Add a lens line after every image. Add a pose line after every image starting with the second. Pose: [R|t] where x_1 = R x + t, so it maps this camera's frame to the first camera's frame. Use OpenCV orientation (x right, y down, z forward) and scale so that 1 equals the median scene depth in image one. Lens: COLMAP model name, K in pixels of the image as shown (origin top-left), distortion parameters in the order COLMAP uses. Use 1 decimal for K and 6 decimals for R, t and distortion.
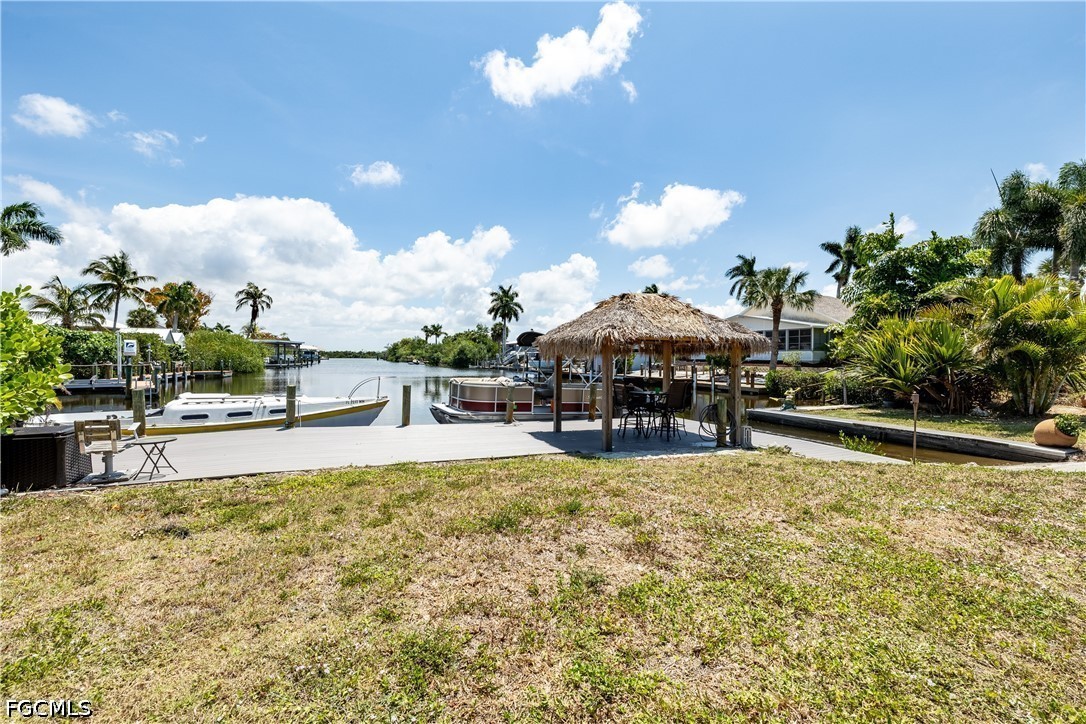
lens RADIAL K [[456.7, 0, 541.4], [0, 456.7, 357.4], [0, 0, 1]] dist [0.000366, -0.000222]
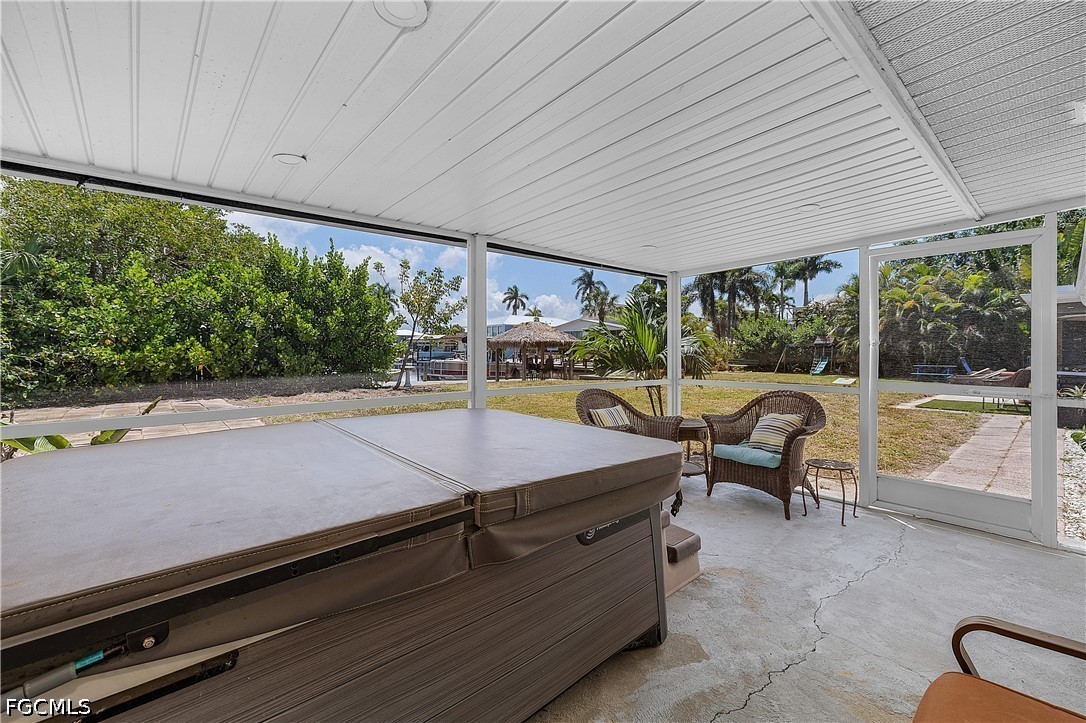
lens RADIAL K [[460.6, 0, 546.2], [0, 460.6, 348.6], [0, 0, 1]] dist [-0.000472, -0.000303]
pose [[0.948419, 0.000478, 0.317019, -0.142980], [-0.000003, 0.999999, -0.001499, 0.000746], [-0.317019, 0.001421, 0.948418, -0.385679]]
